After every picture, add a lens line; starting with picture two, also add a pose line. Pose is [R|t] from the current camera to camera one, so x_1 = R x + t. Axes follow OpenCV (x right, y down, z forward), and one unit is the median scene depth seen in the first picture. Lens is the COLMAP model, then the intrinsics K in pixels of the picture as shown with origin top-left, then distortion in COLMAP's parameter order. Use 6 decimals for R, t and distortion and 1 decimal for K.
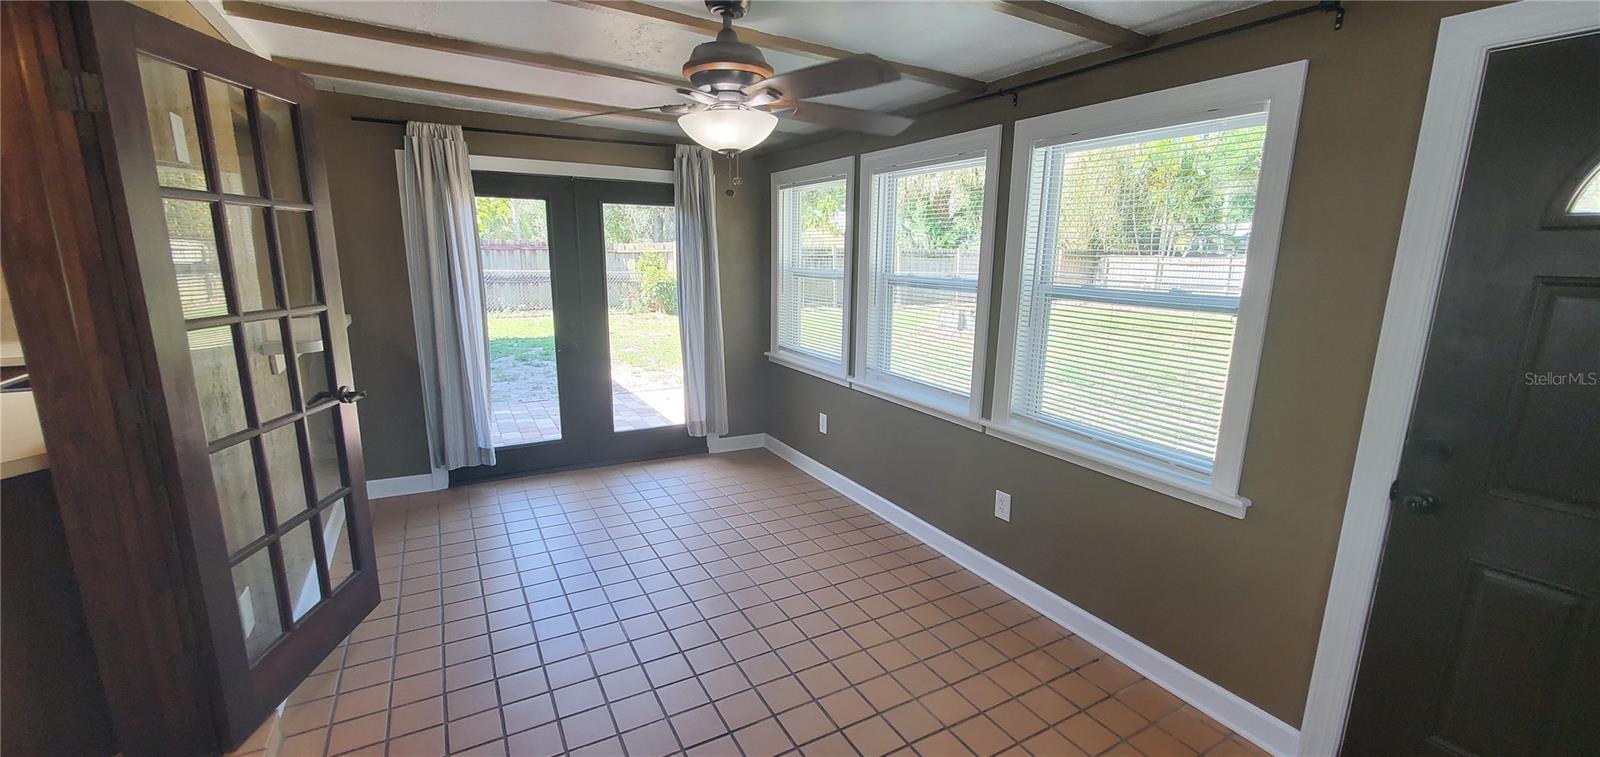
lens RADIAL K [[637.3, 0, 803.7], [0, 637.3, 383.4], [0, 0, 1]] dist [-0.001638, -0.000918]
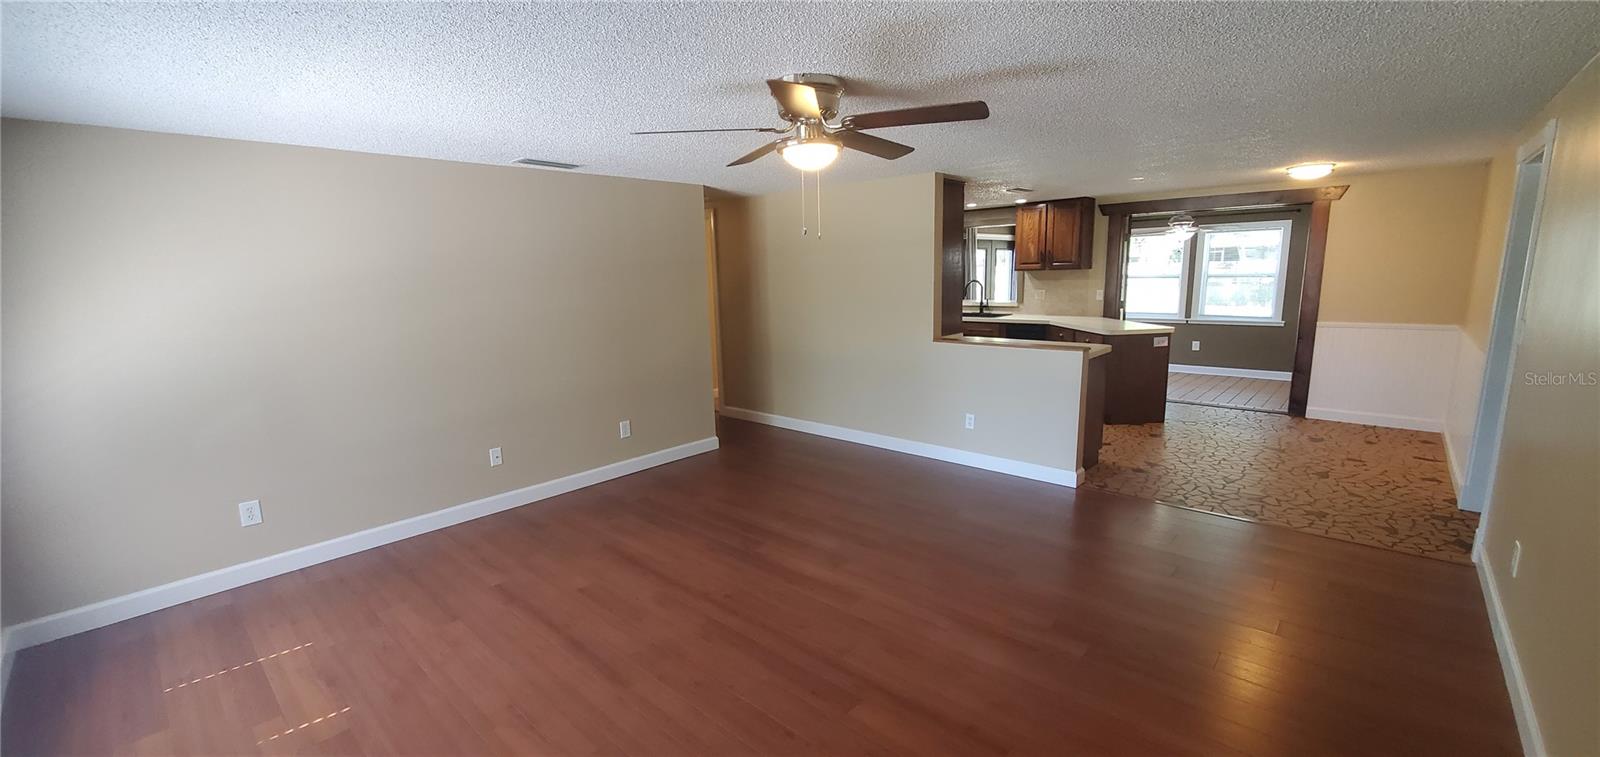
lens RADIAL K [[637.3, 0, 800.9], [0, 637.3, 382.5], [0, 0, 1]] dist [-0.001638, -0.000918]
pose [[0.951366, -0.092151, 0.293959, -2.066018], [0.102082, 0.994602, -0.018586, 0.196056], [-0.290659, 0.047690, 0.955637, -1.174496]]
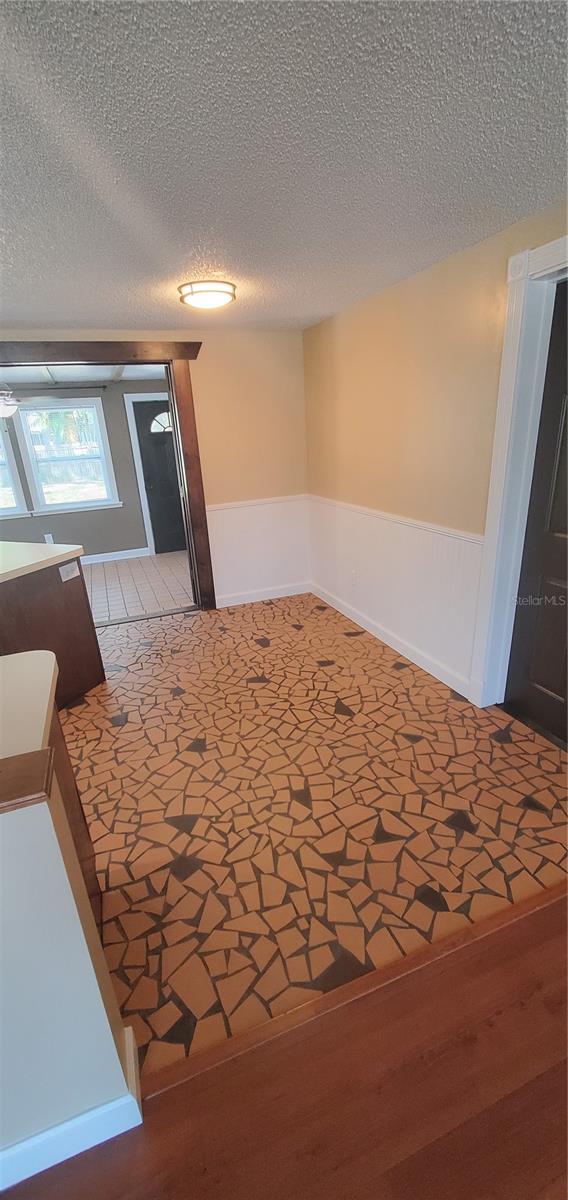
lens RADIAL K [[478.0, 0, 284.4], [0, 478.0, 604.2], [0, 0, 1]] dist [-0.001638, -0.000918]
pose [[0.145667, -0.364826, 0.919610, -1.370999], [0.263380, 0.910281, 0.319406, 0.044849], [-0.953631, 0.195680, 0.228686, -0.375124]]
